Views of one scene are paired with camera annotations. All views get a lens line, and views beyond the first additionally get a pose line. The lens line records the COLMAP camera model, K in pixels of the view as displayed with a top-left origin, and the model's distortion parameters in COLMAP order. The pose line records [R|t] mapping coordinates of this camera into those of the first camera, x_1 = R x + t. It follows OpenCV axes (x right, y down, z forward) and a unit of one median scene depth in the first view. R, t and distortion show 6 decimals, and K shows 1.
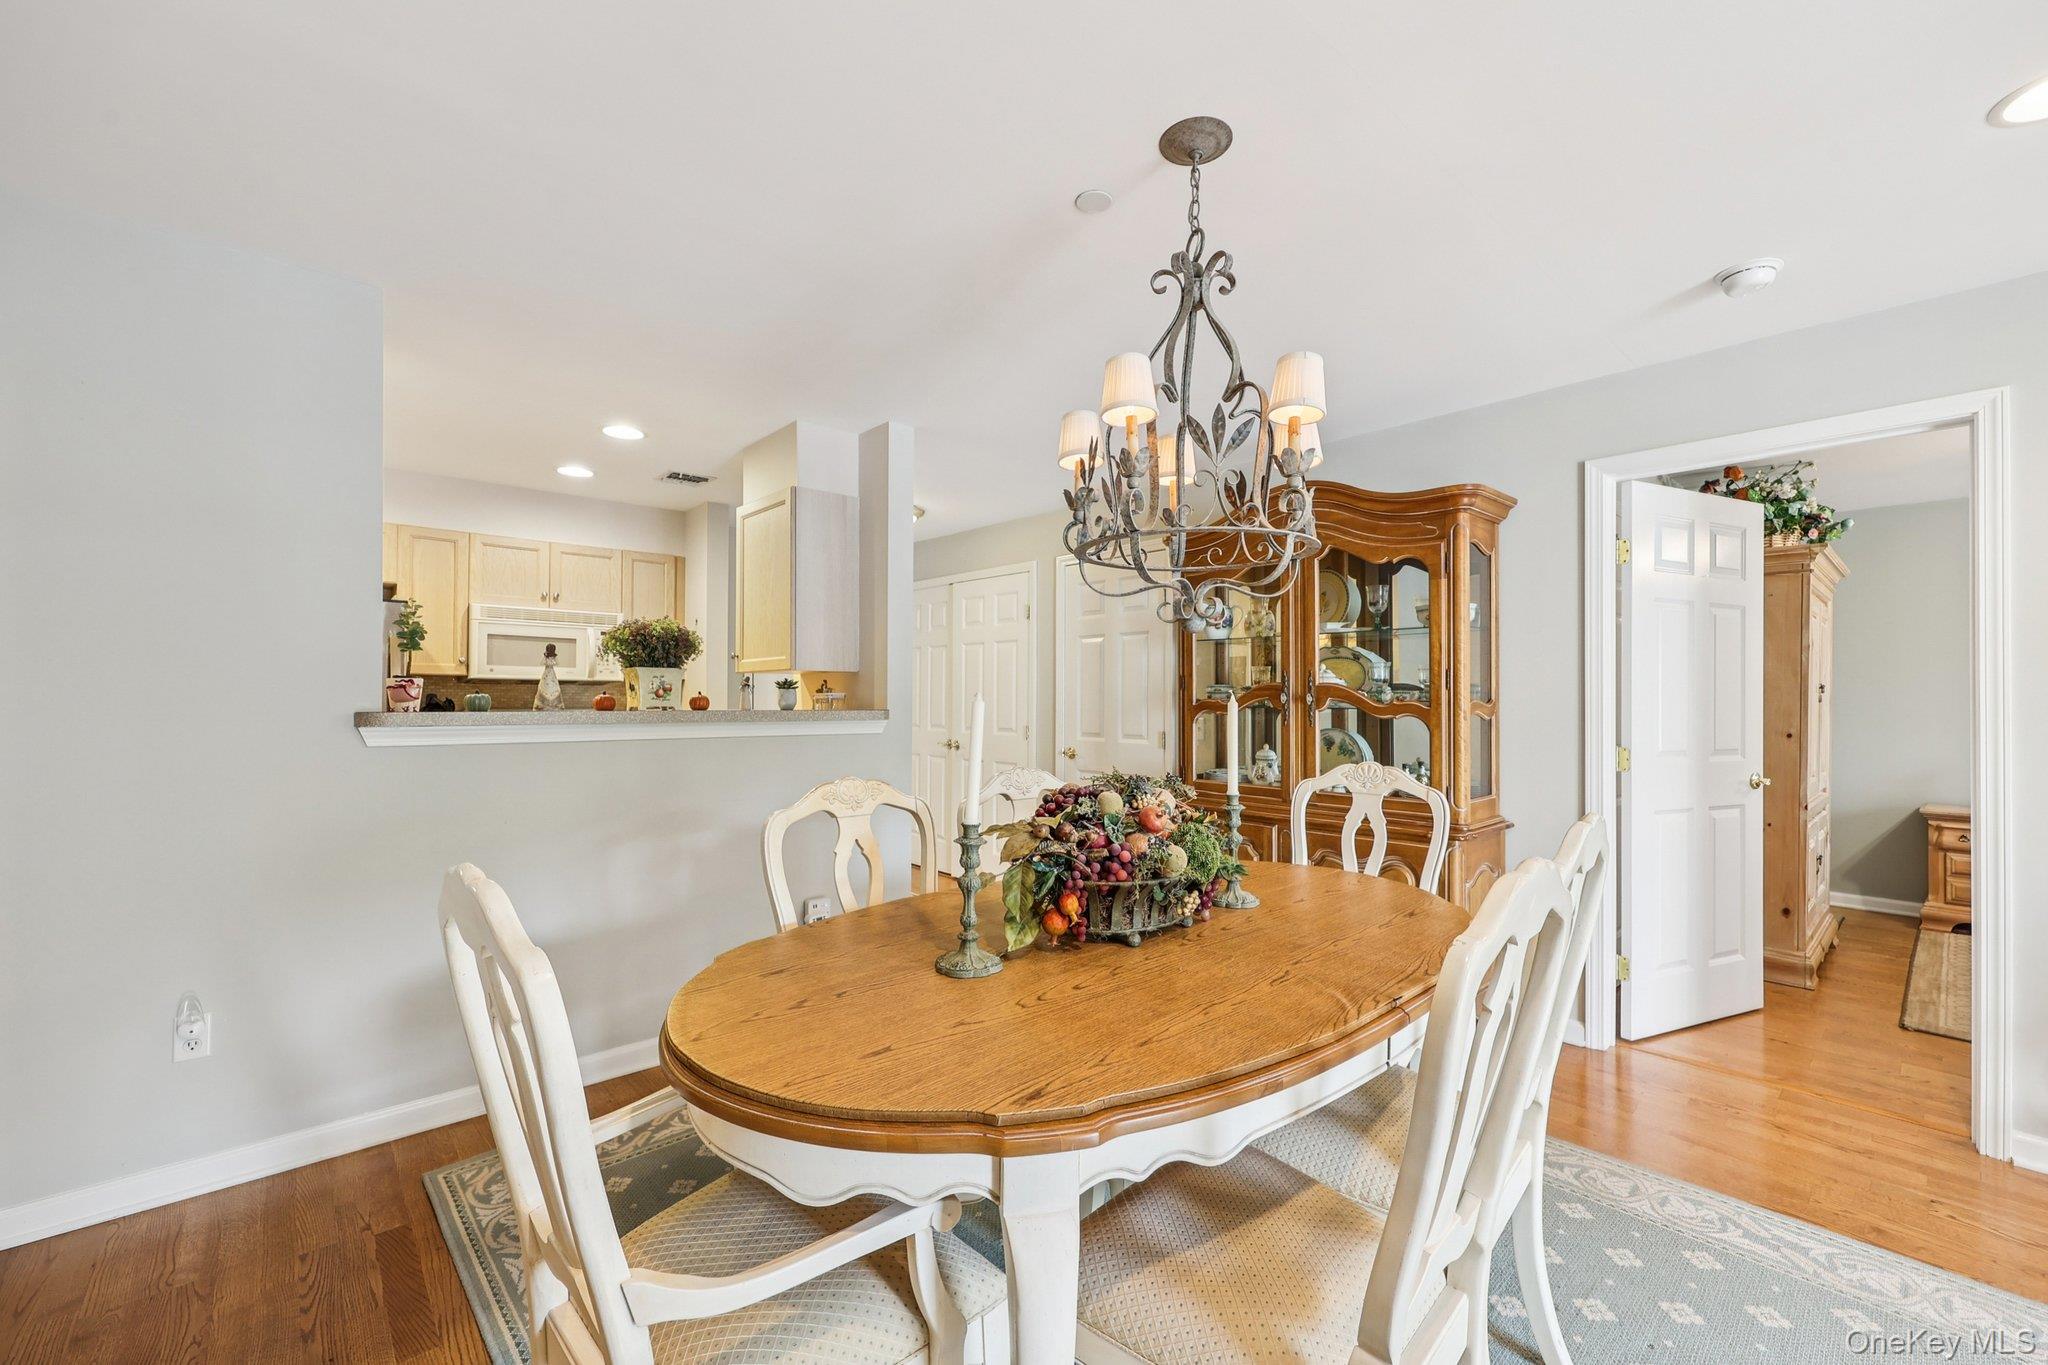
lens RADIAL K [[807.1, 0, 1012.7], [0, 807.1, 690.5], [0, 0, 1]] dist [-0.014656, 0.000453]
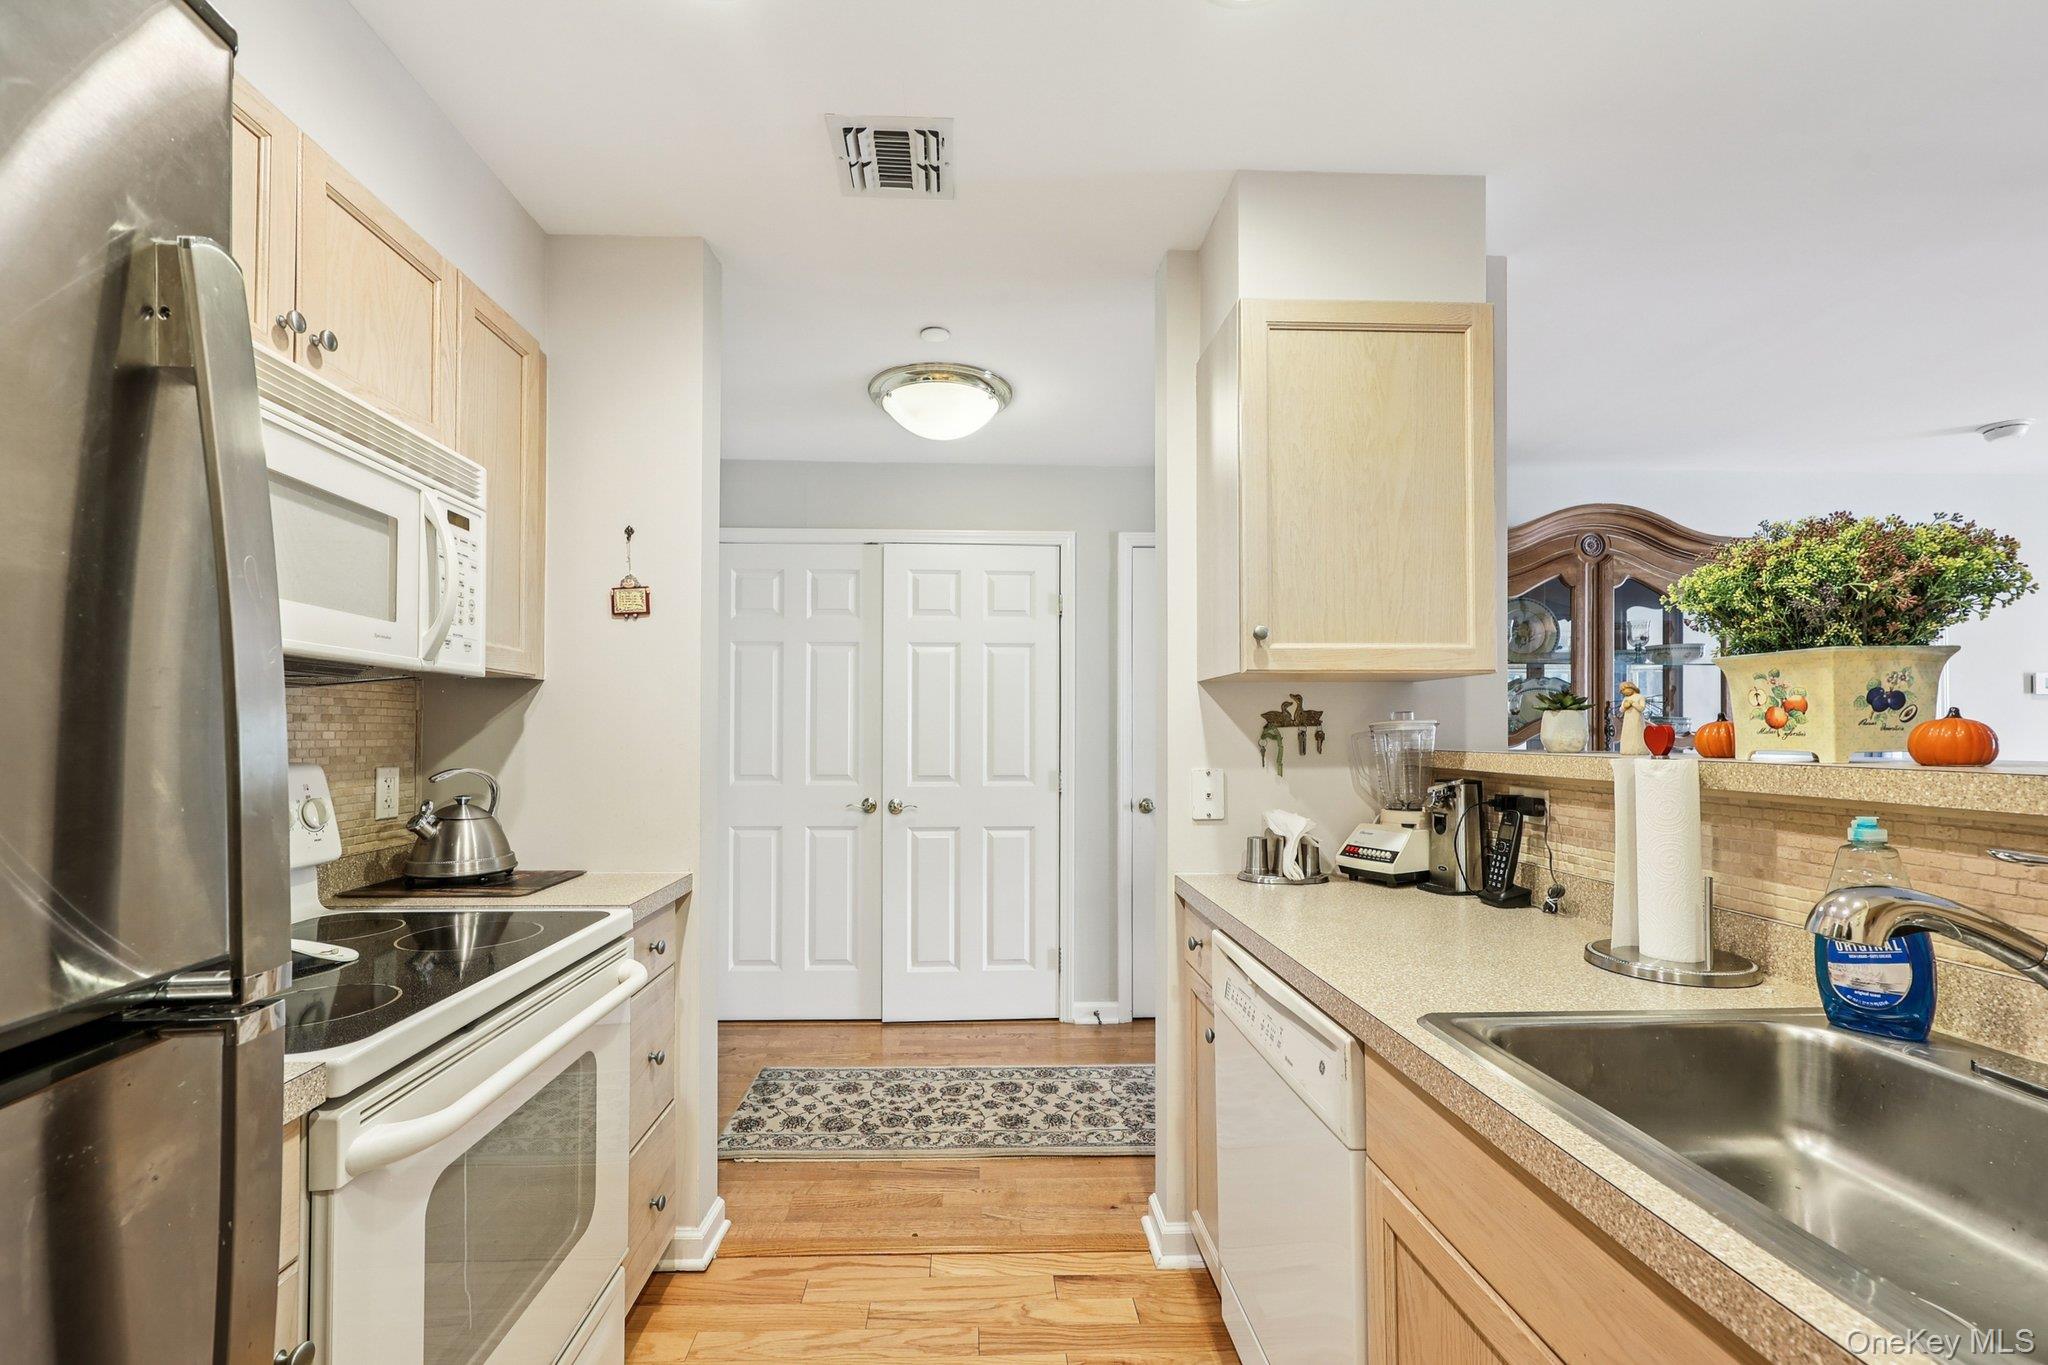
lens RADIAL K [[832.8, 0, 1026.7], [0, 832.8, 689.9], [0, 0, 1]] dist [0.000100, 0.000094]
pose [[0.636085, 0.030004, 0.771035, -0.846007], [-0.001636, 0.999294, -0.037537, 0.004895], [-0.771617, 0.022616, 0.635685, 0.887704]]
